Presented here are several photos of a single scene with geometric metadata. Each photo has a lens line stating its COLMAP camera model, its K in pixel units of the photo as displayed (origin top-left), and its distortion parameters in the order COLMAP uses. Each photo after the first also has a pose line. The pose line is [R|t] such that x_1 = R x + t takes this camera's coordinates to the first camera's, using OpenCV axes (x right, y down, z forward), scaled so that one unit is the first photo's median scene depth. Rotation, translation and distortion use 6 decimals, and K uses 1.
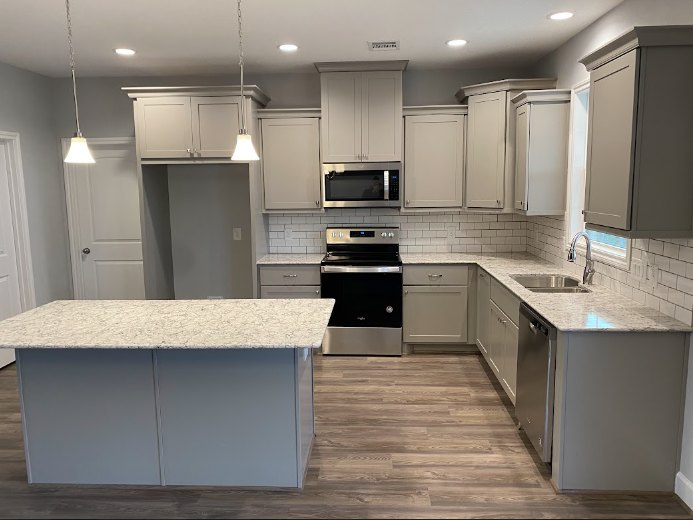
lens RADIAL K [[538.5, 0, 346.5], [0, 538.5, 260.0], [0, 0, 1]] dist [0.006767, -0.010646]
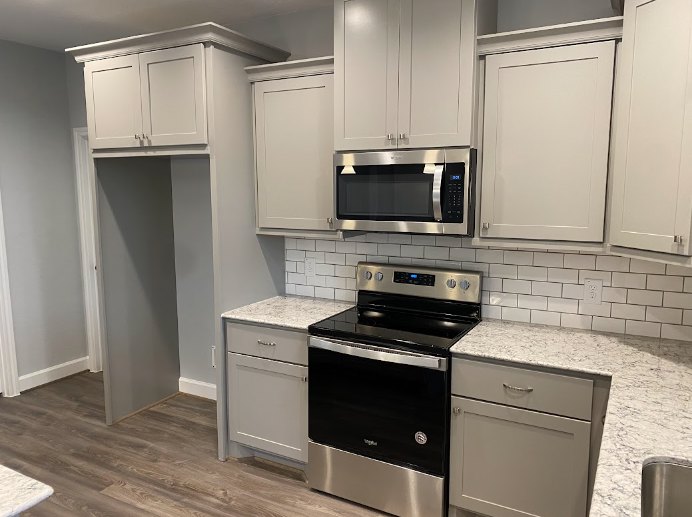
lens RADIAL K [[534.0, 0, 345.4], [0, 534.0, 253.8], [0, 0, 1]] dist [0.000222, -0.001043]
pose [[0.902168, 0.065646, -0.426361, 0.220114], [-0.068207, 0.997628, 0.009278, -0.081519], [0.425958, 0.020711, 0.904506, 0.511833]]
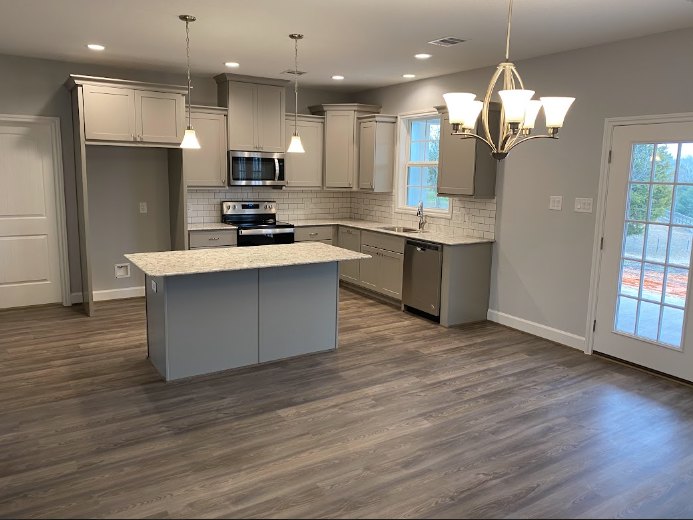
lens RADIAL K [[525.6, 0, 347.2], [0, 525.6, 278.5], [0, 0, 1]] dist [-0.008211, -0.010449]
pose [[0.813416, -0.086175, 0.575264, -0.588261], [0.051676, 0.995760, 0.076098, 0.046606], [-0.579382, -0.032172, 0.814421, -0.215862]]
